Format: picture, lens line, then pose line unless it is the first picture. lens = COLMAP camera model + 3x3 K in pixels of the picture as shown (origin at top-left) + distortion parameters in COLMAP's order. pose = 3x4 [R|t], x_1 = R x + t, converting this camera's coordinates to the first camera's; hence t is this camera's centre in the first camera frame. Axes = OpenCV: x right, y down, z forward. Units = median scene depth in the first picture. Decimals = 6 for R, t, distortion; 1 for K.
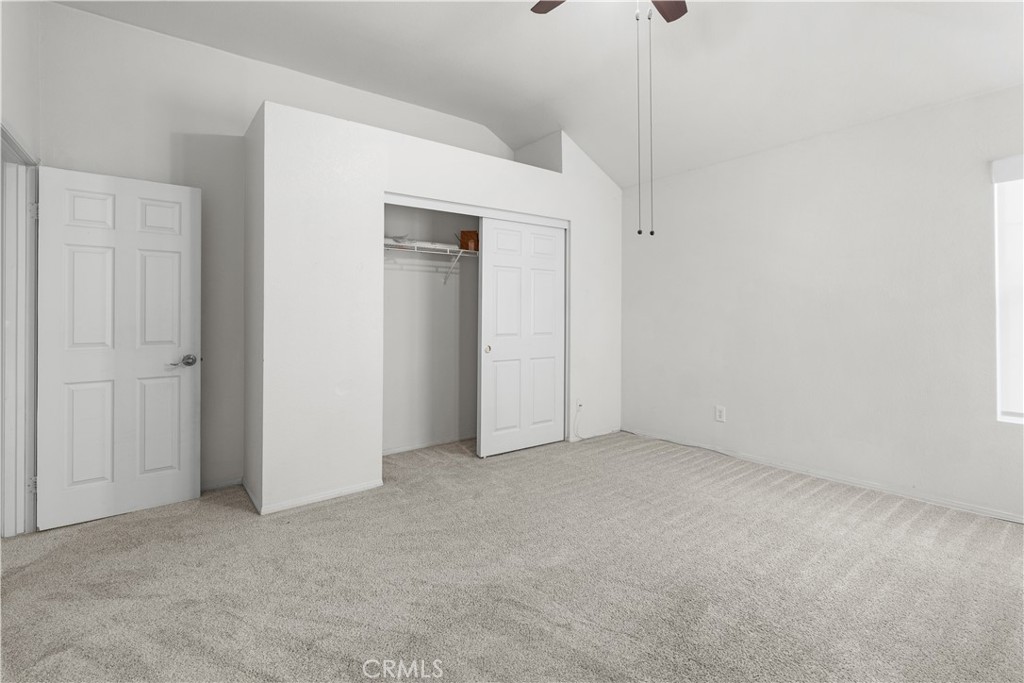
lens RADIAL K [[465.8, 0, 513.1], [0, 465.8, 313.9], [0, 0, 1]] dist [0.001517, 0.000019]
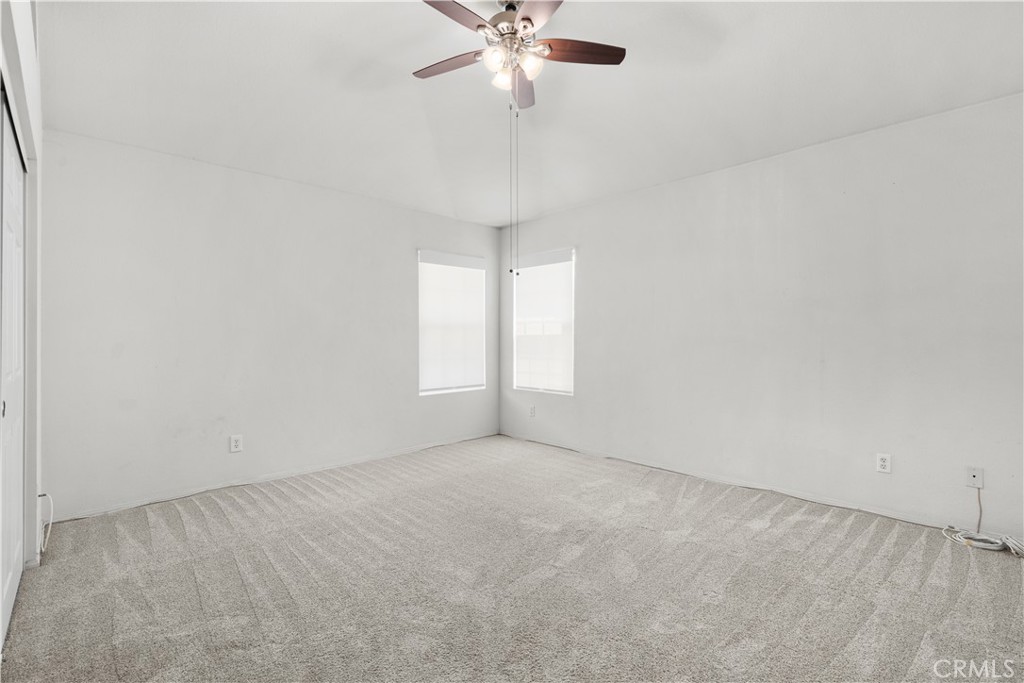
lens RADIAL K [[465.8, 0, 511.5], [0, 465.8, 341.1], [0, 0, 1]] dist [0.001517, 0.000019]
pose [[-0.088527, -0.003061, 0.996069, -0.639789], [-0.001647, 0.999994, 0.002927, 0.012879], [-0.996072, -0.001381, -0.088531, 0.676941]]
